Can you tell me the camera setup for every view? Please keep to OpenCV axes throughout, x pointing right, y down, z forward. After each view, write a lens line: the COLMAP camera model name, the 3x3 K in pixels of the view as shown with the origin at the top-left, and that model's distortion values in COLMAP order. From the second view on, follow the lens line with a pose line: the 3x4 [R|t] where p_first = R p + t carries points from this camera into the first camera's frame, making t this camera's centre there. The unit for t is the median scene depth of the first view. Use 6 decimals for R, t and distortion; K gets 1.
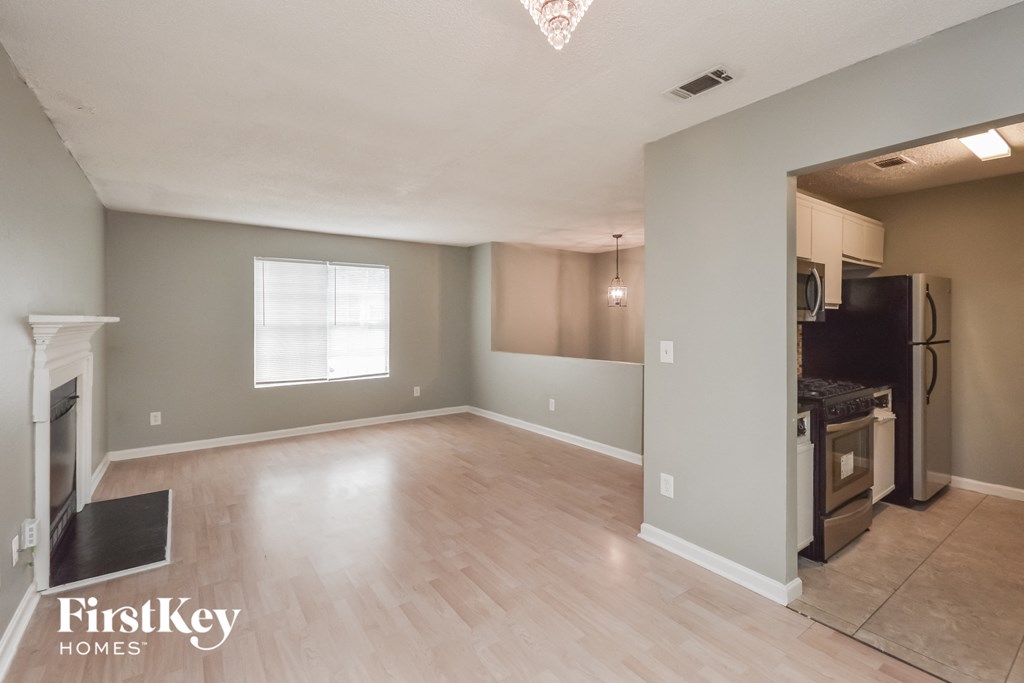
lens RADIAL K [[456.0, 0, 510.9], [0, 456.0, 318.9], [0, 0, 1]] dist [0.010856, -0.005395]
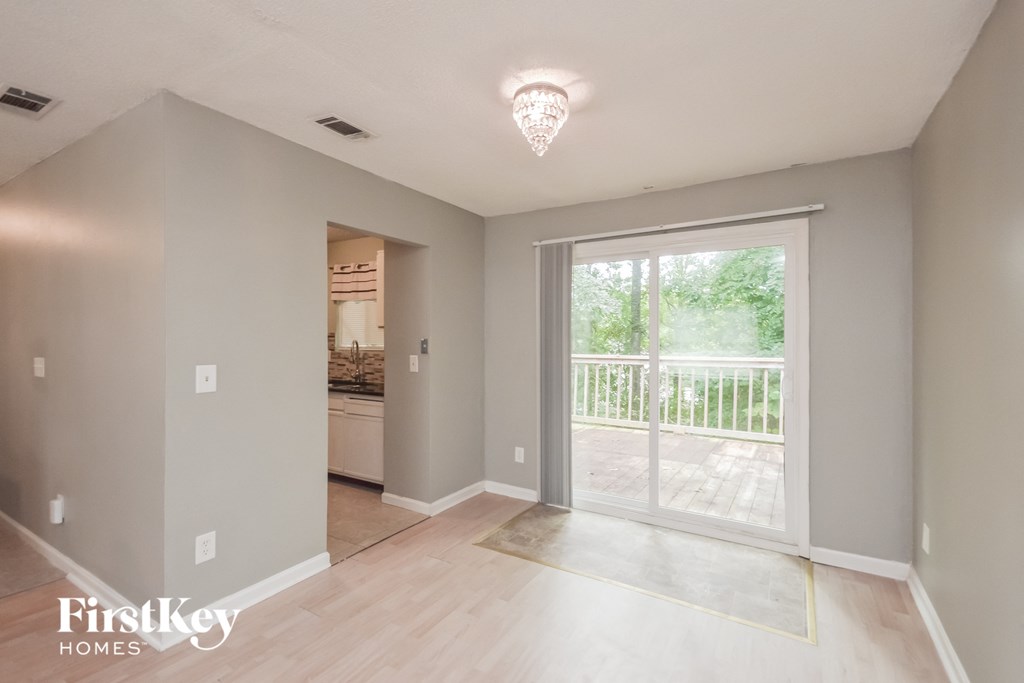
lens RADIAL K [[456.0, 0, 507.8], [0, 456.0, 342.9], [0, 0, 1]] dist [0.010856, -0.005395]
pose [[-0.381841, -0.003039, 0.924223, -0.592769], [-0.000700, 0.999995, 0.002999, 0.007278], [-0.924228, 0.000498, -0.381841, 0.818566]]
